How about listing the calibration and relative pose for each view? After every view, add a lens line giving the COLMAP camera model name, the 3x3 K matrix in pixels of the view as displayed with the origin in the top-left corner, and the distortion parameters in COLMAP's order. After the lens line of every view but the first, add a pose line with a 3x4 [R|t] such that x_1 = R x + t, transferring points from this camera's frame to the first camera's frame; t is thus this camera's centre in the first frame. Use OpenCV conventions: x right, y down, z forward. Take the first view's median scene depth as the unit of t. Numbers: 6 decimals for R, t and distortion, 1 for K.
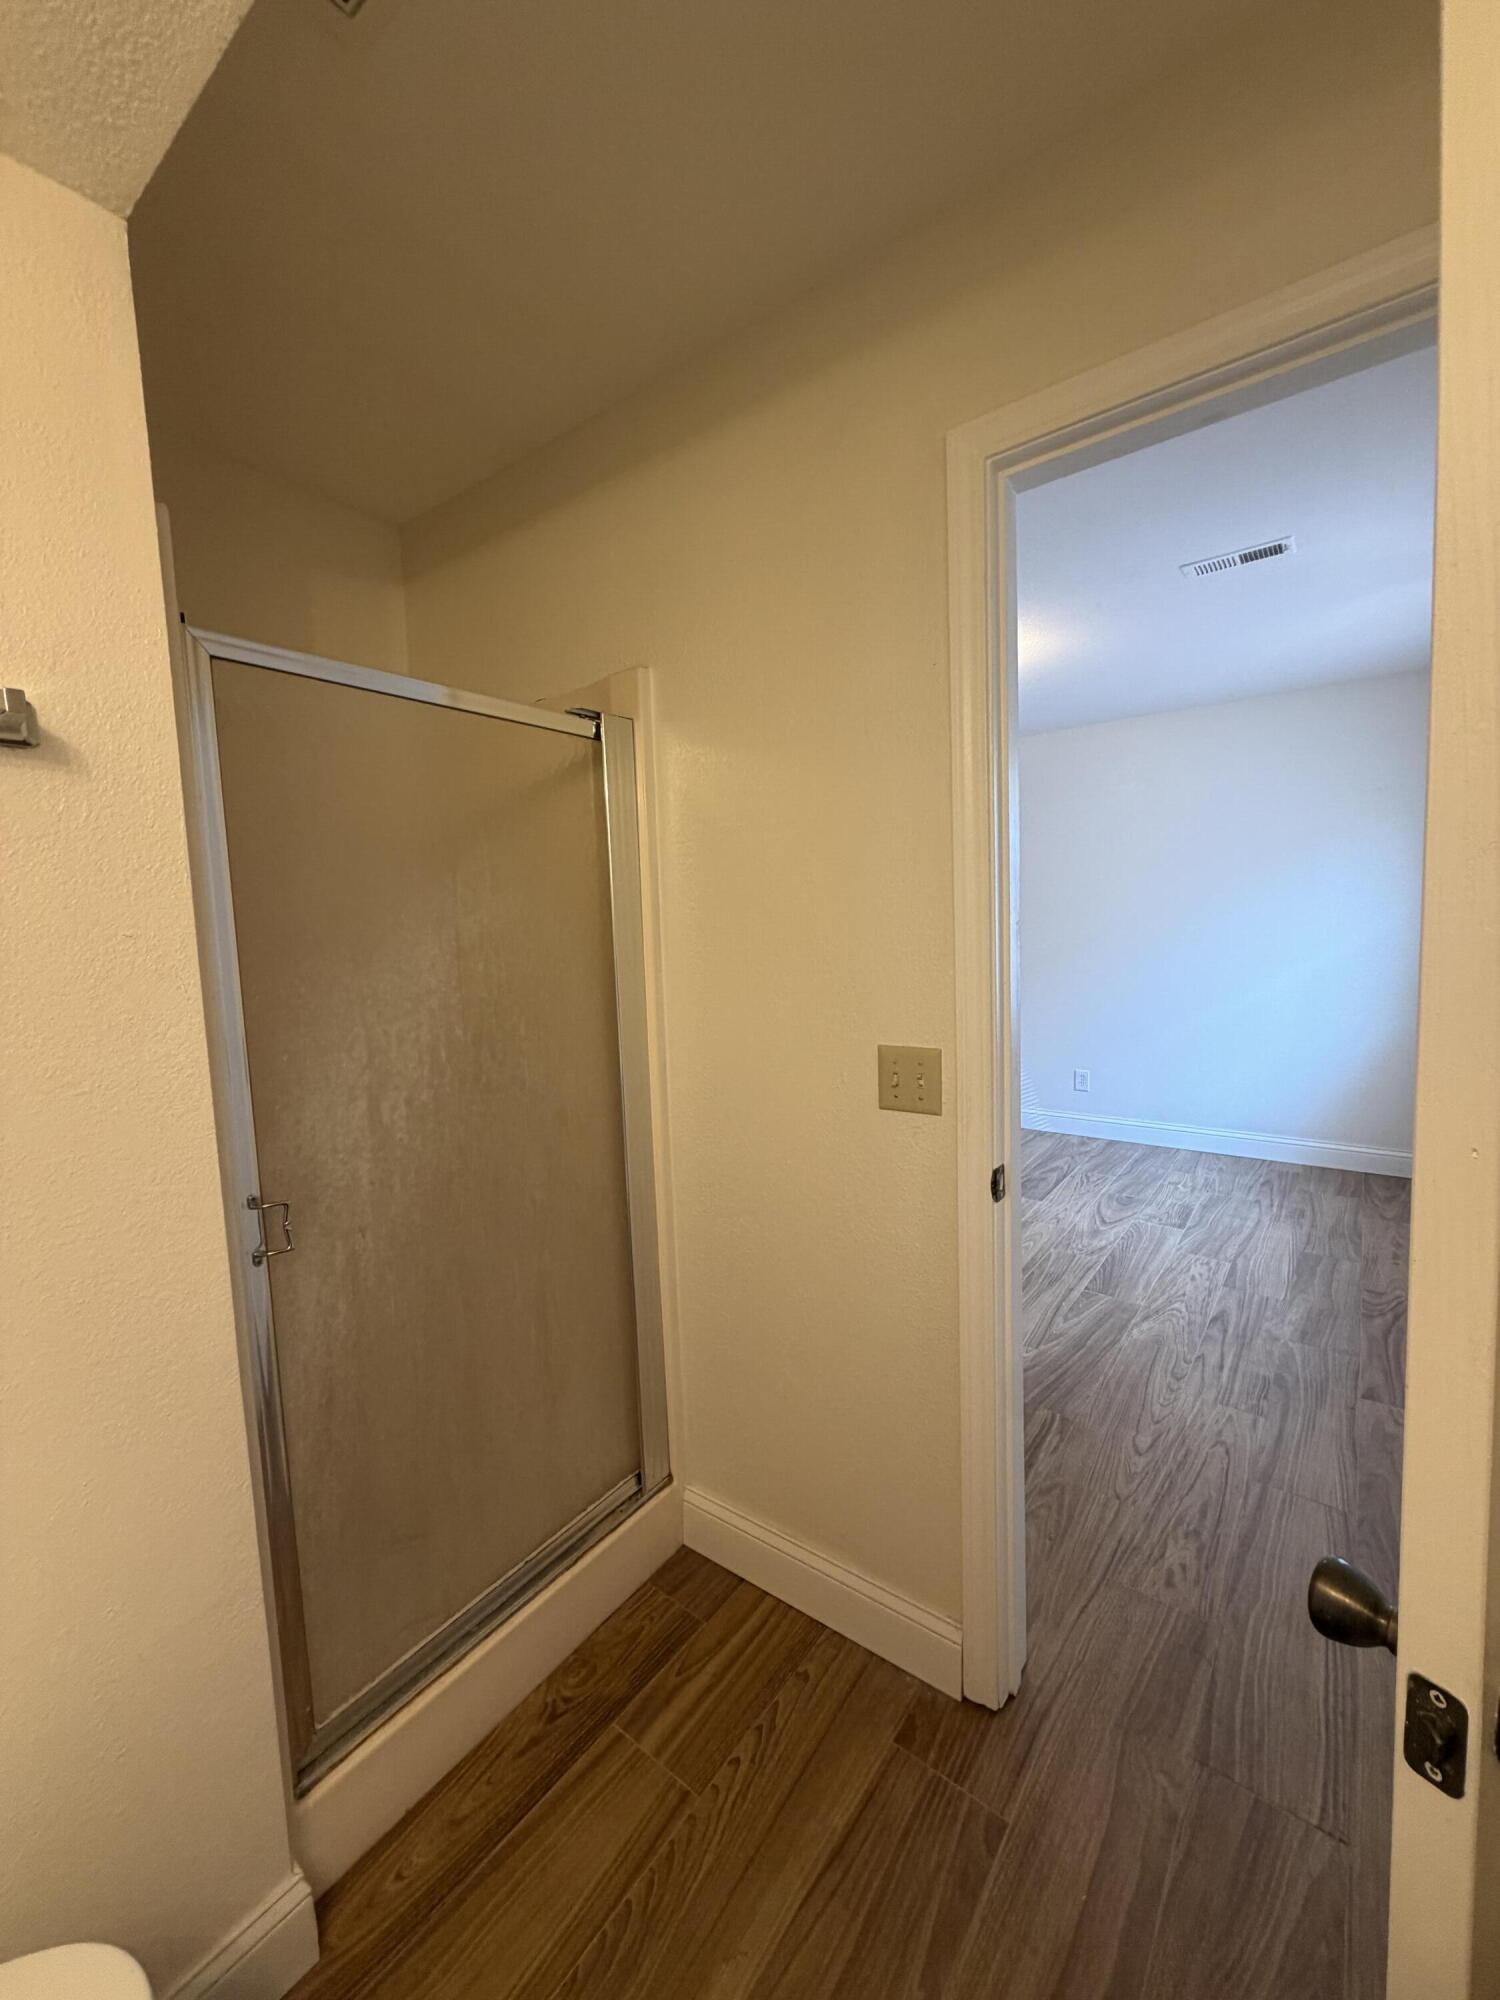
lens RADIAL K [[798.8, 0, 750.0], [0, 798.8, 1000.0], [0, 0, 1]] dist [-0.001700, 0.000090]
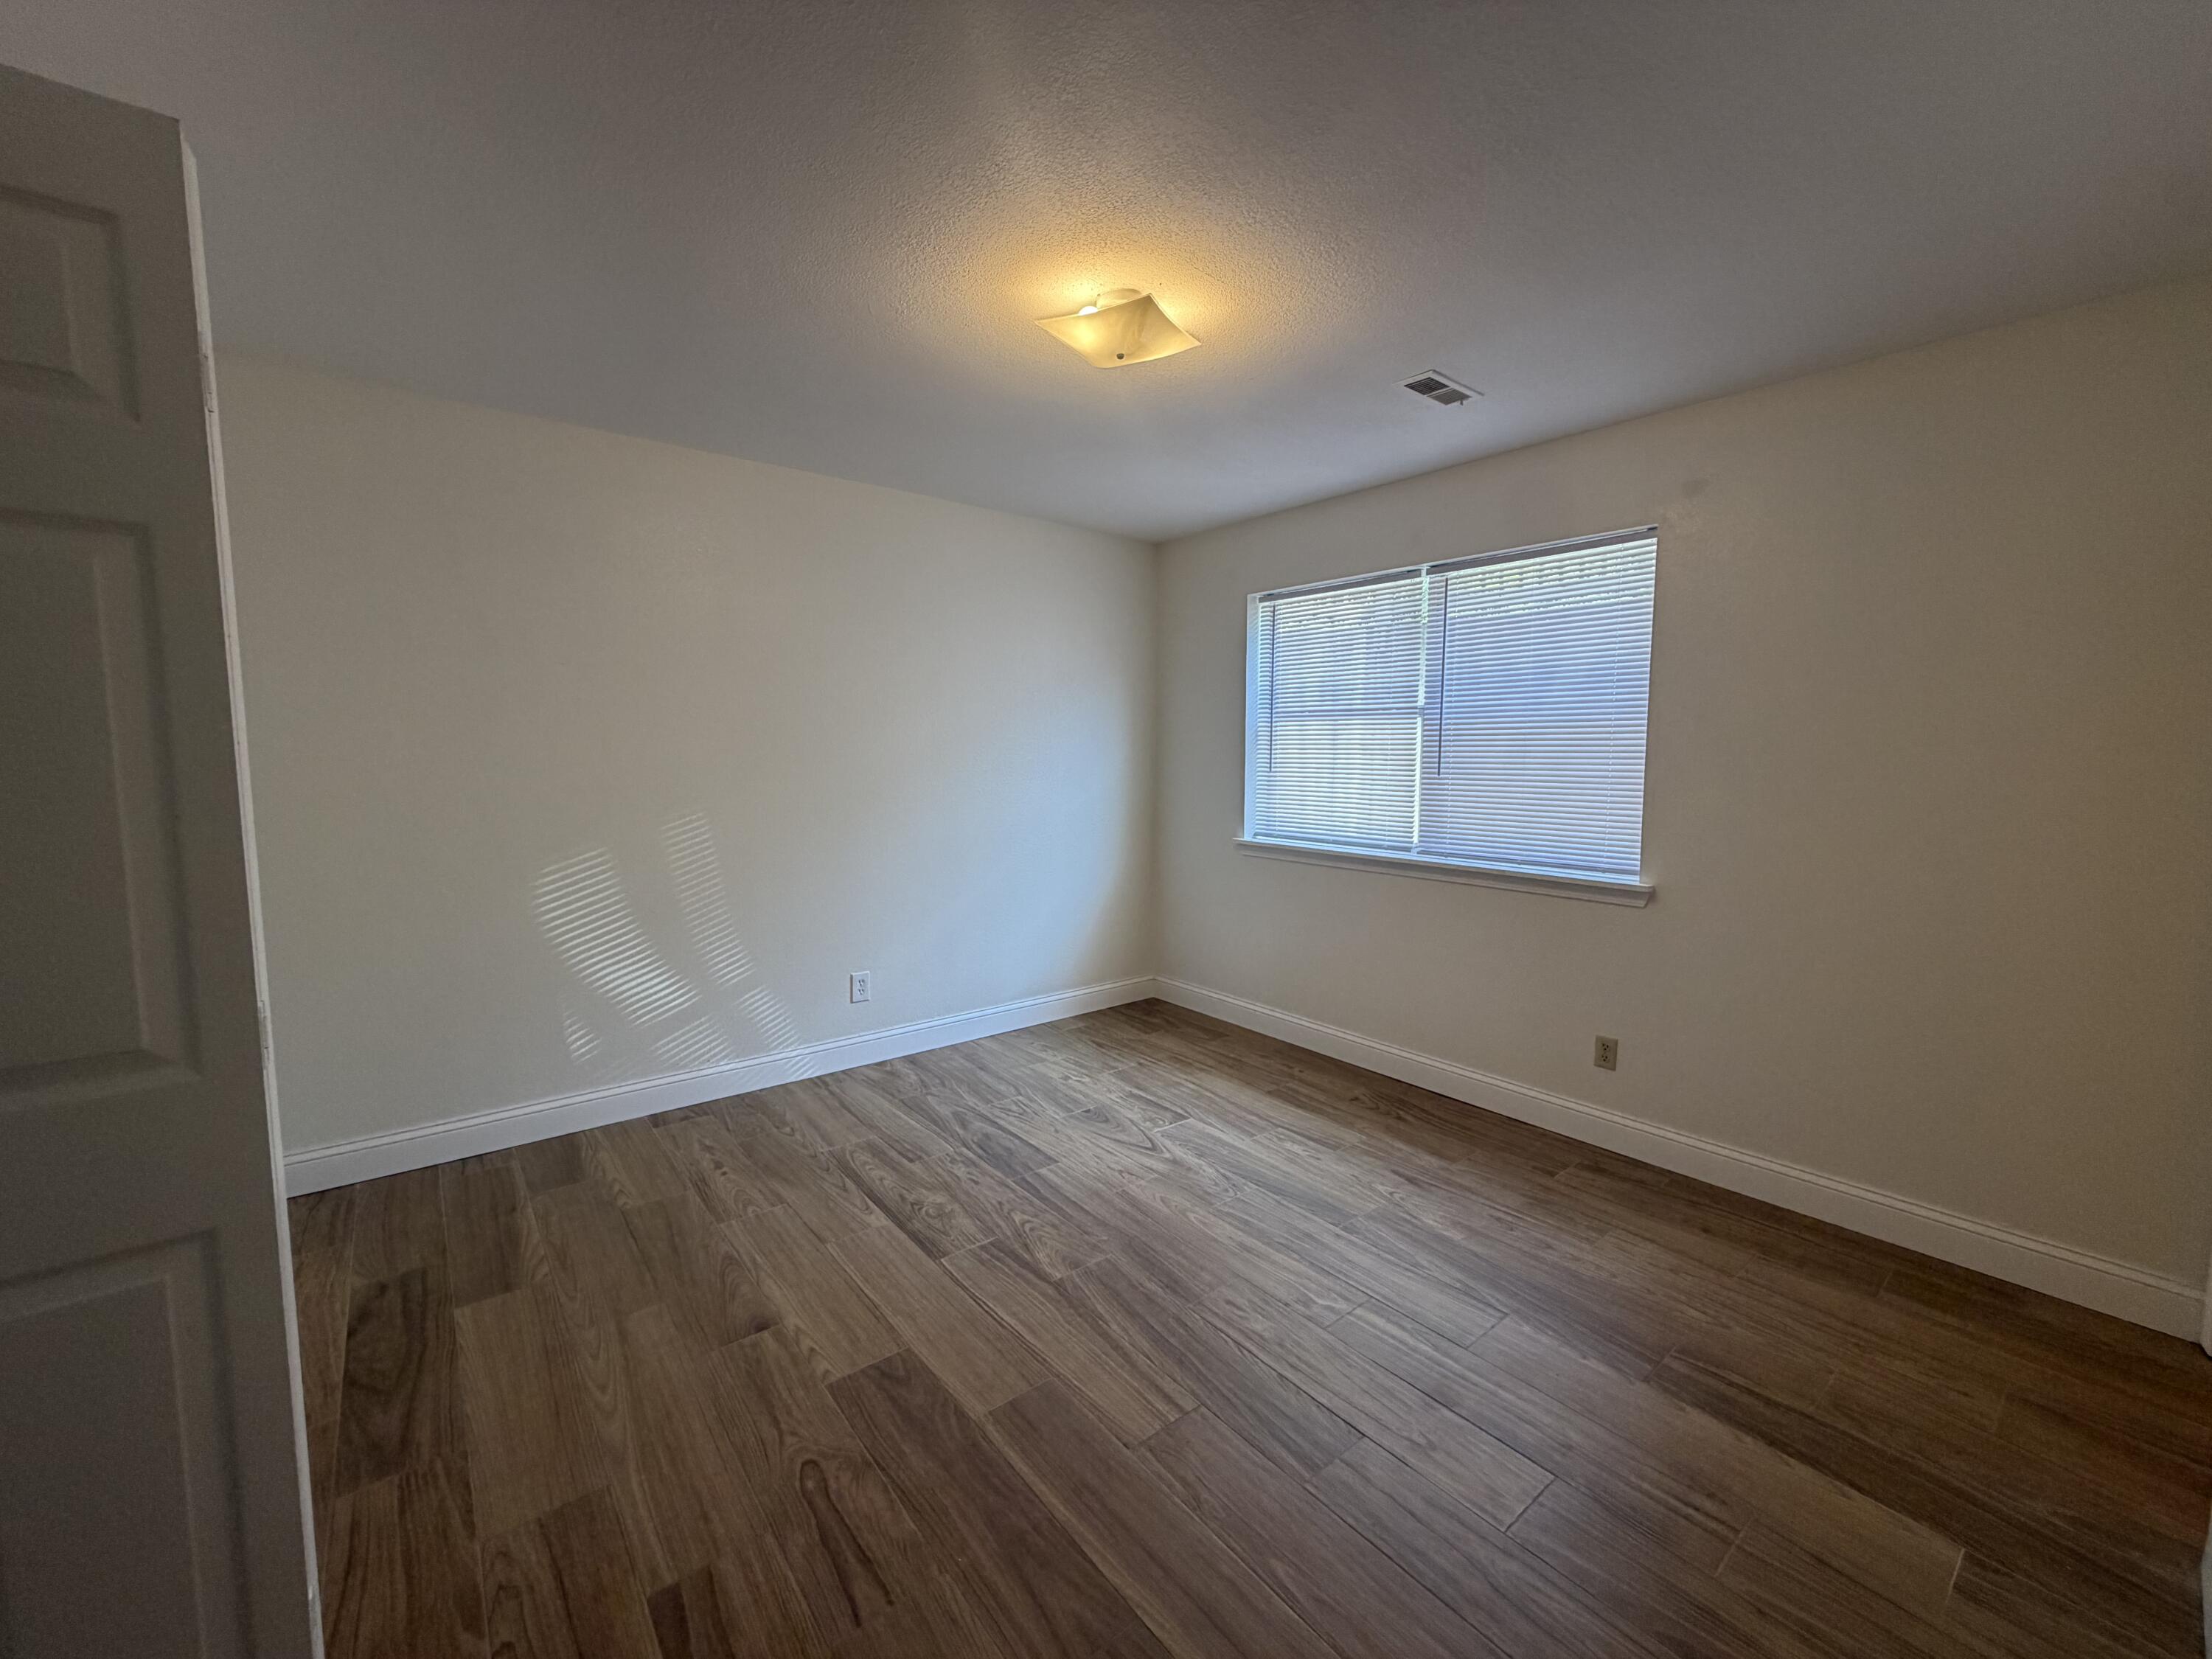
lens RADIAL K [[883.5, 0, 1106.0], [0, 883.5, 829.5], [0, 0, 1]] dist [-0.001700, 0.000090]
pose [[0.226513, -0.052704, 0.972581, -0.384226], [0.077963, 0.996312, 0.035832, -0.064584], [-0.970883, 0.067708, 0.229787, 0.826894]]
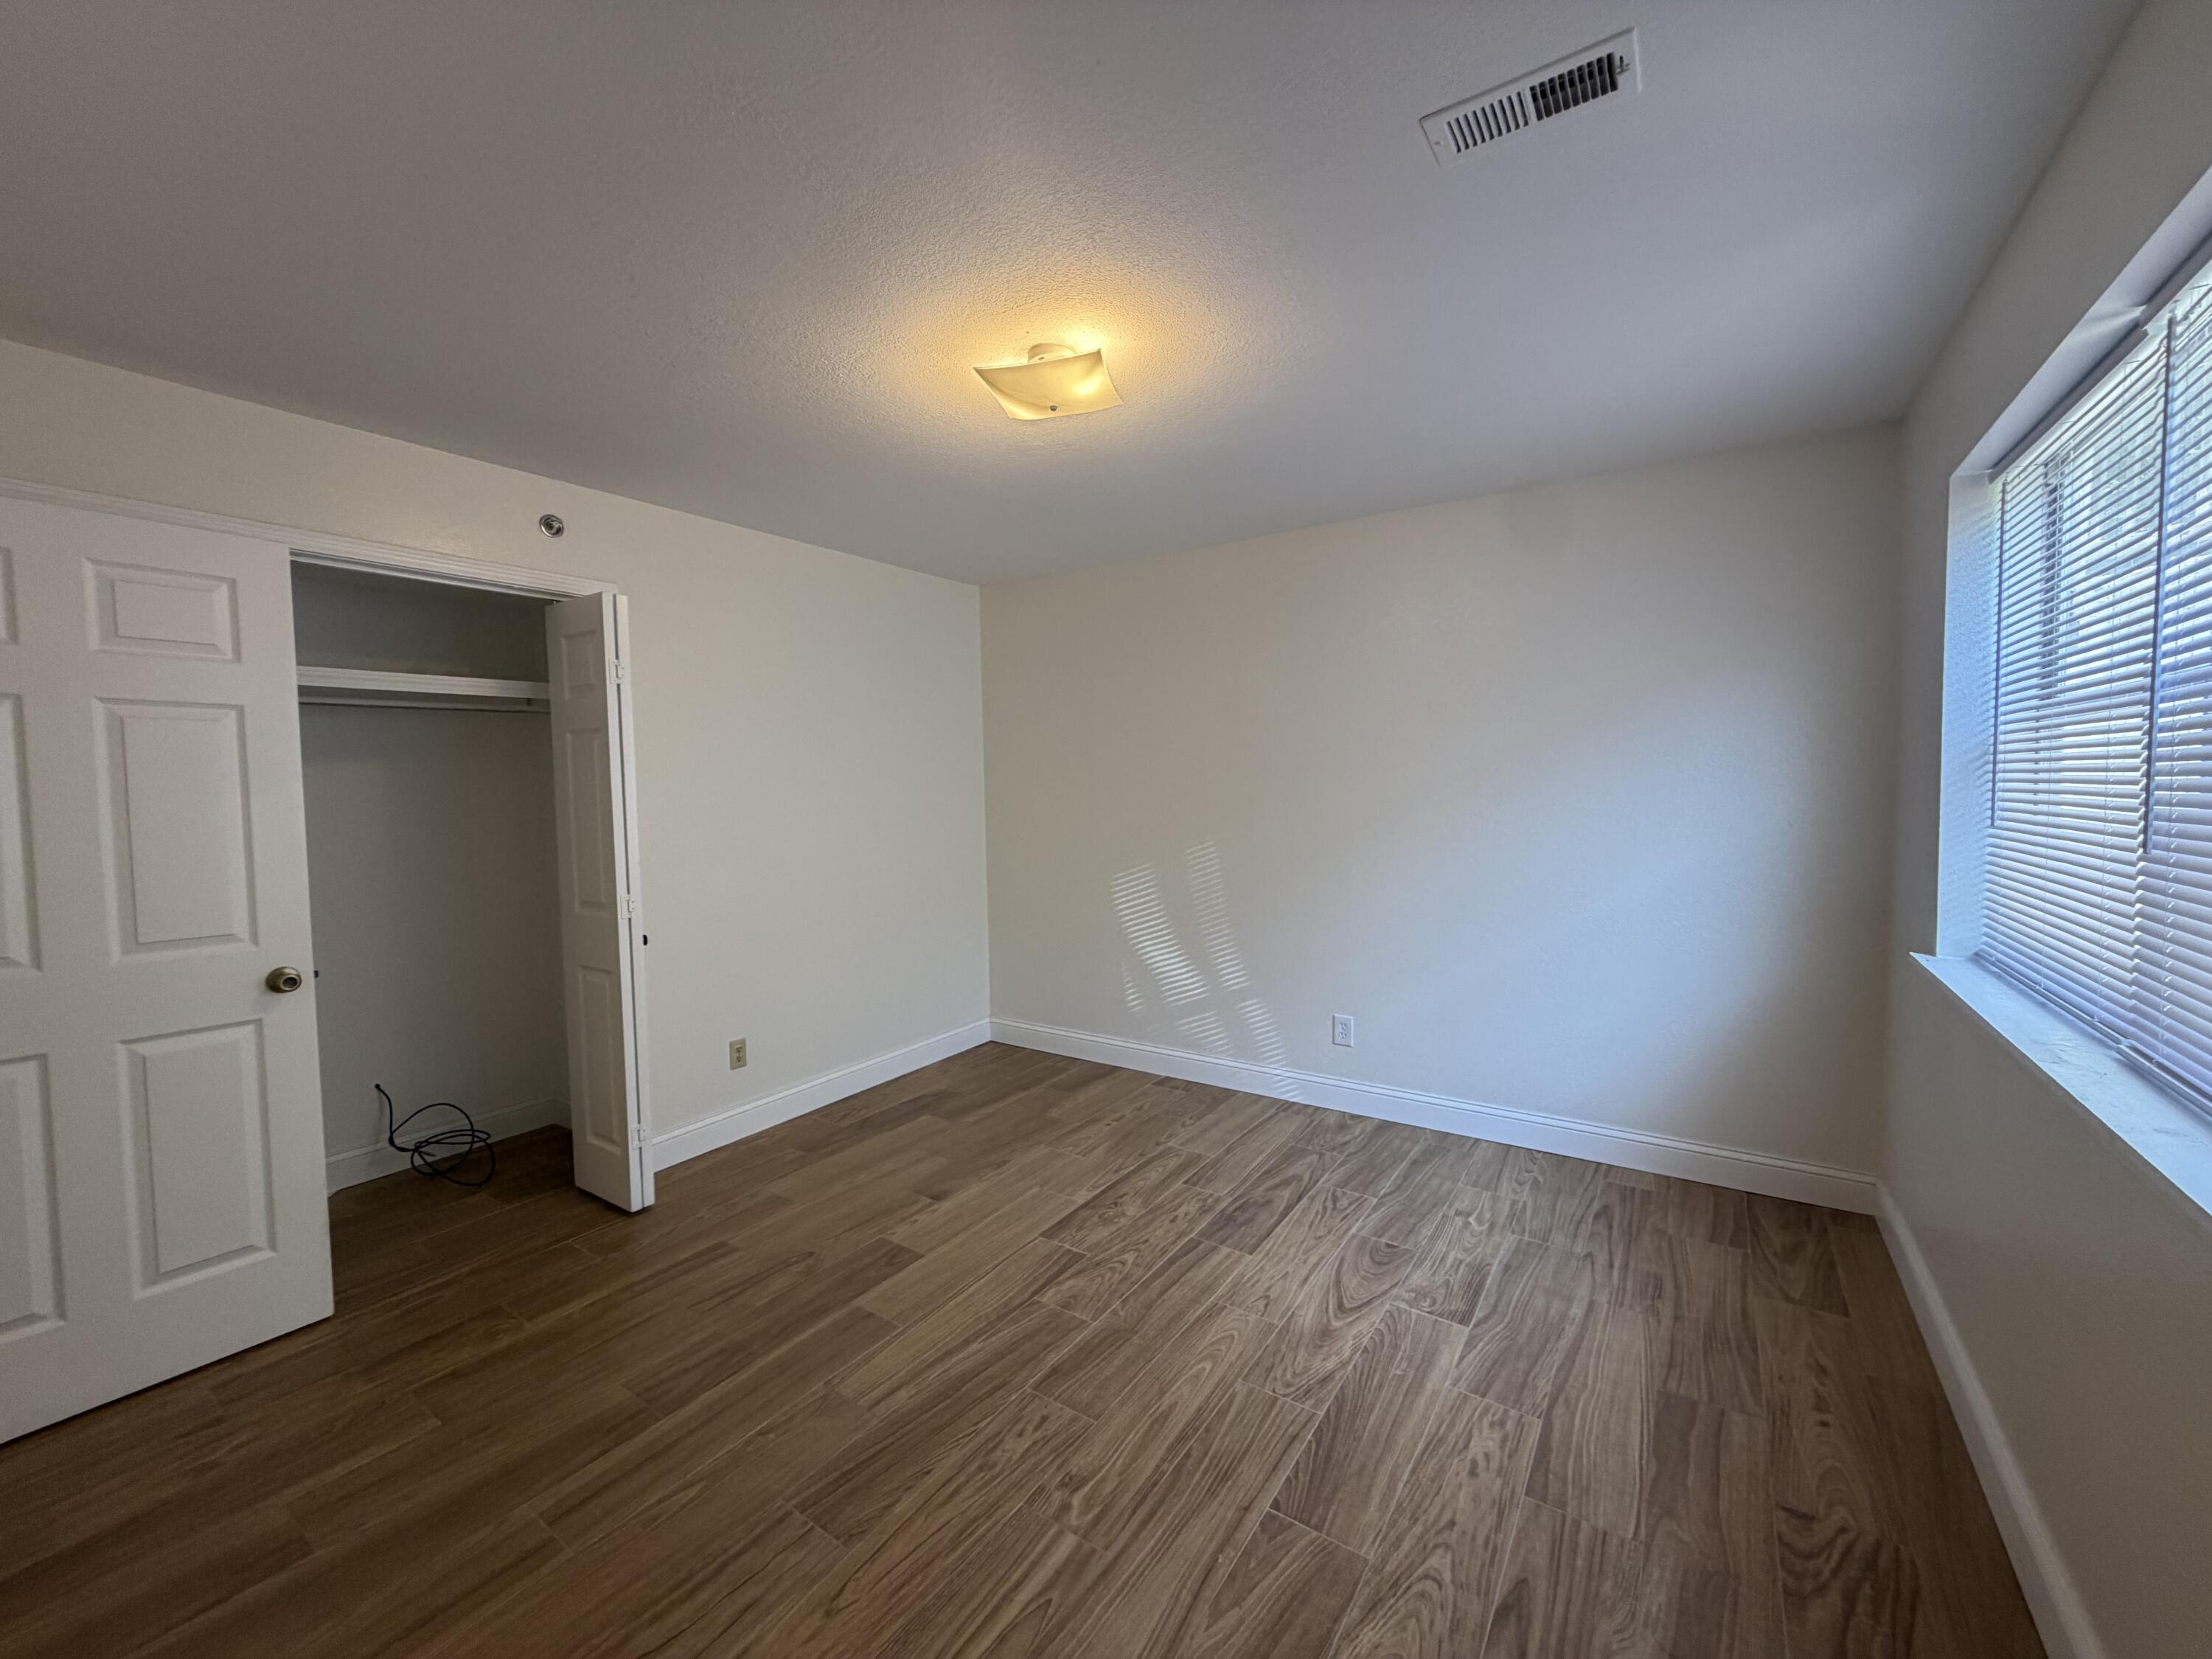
lens RADIAL K [[883.5, 0, 1106.0], [0, 883.5, 829.5], [0, 0, 1]] dist [-0.001700, 0.000090]
pose [[0.998015, 0.015551, 0.061025, 0.221927], [-0.012769, 0.998873, -0.045716, -0.047709], [-0.061667, 0.044846, 0.997089, 0.335978]]
